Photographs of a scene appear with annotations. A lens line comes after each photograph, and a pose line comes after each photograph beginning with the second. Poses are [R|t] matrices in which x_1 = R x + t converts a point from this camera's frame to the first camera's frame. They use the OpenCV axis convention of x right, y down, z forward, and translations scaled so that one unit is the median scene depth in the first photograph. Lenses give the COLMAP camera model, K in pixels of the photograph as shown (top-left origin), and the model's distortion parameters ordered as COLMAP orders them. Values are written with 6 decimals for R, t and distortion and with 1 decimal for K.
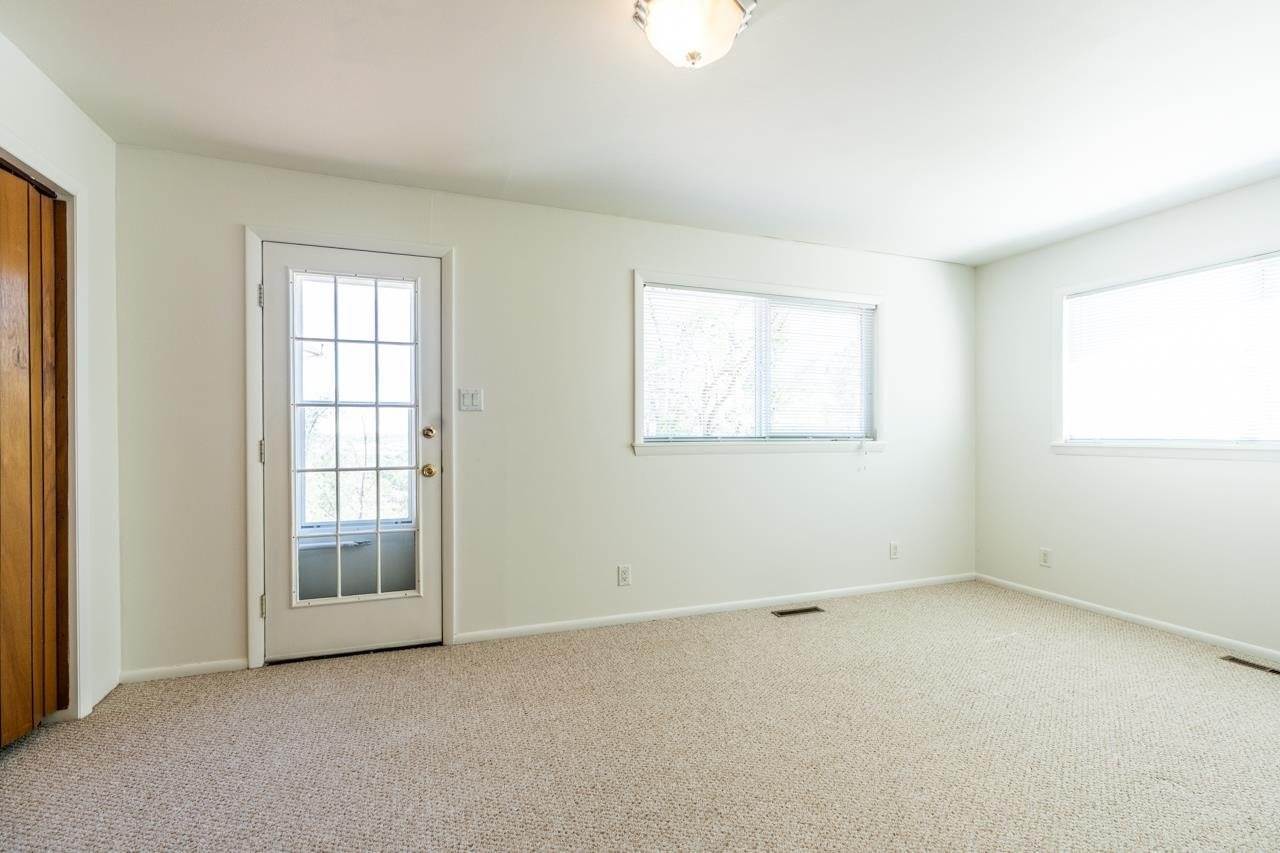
lens RADIAL K [[575.0, 0, 640.0], [0, 575.0, 426.5], [0, 0, 1]] dist [-0.002688, 0.000331]
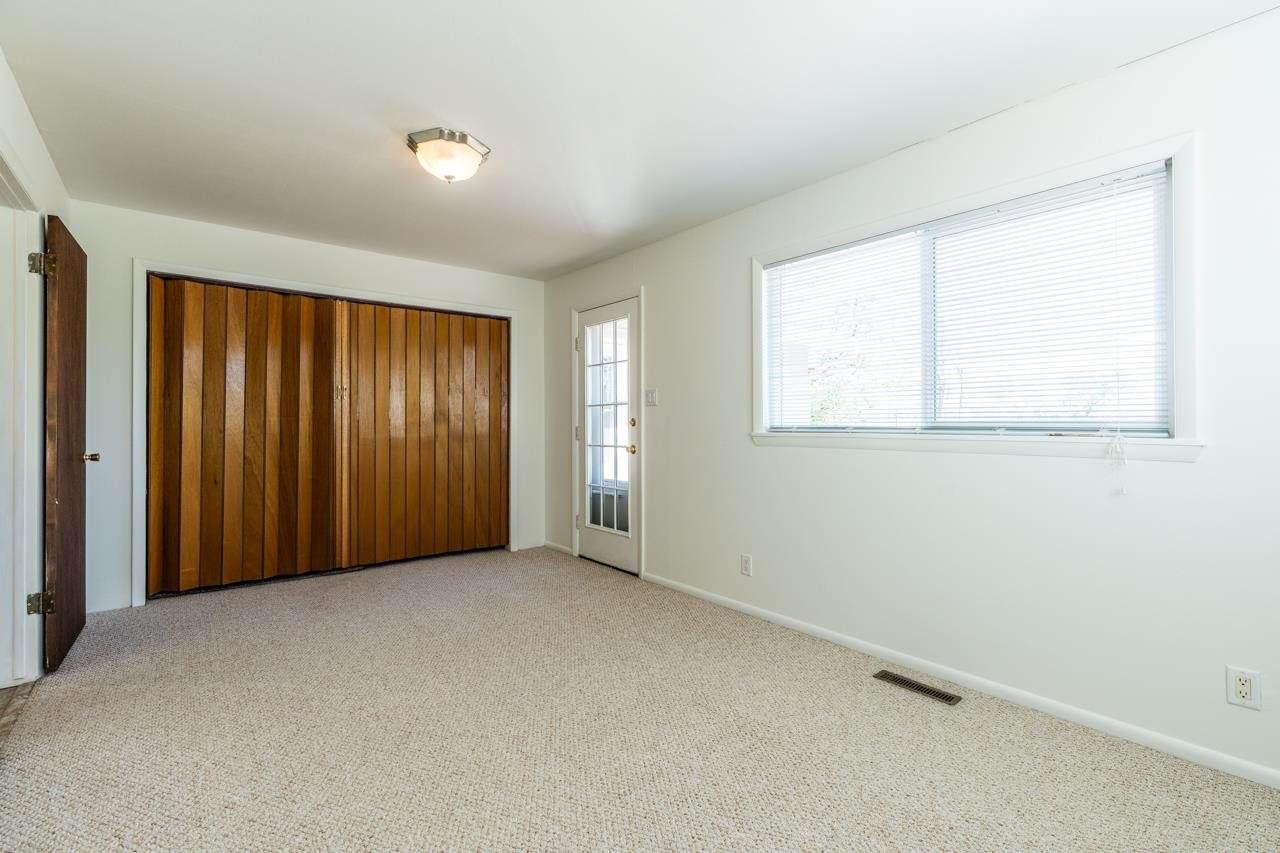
lens RADIAL K [[575.0, 0, 640.0], [0, 575.0, 426.5], [0, 0, 1]] dist [-0.002688, 0.000331]
pose [[0.315405, 0.004603, -0.948946, 0.958637], [0.010841, 0.999906, 0.008453, 0.008603], [0.948895, -0.012953, 0.315325, 0.572011]]
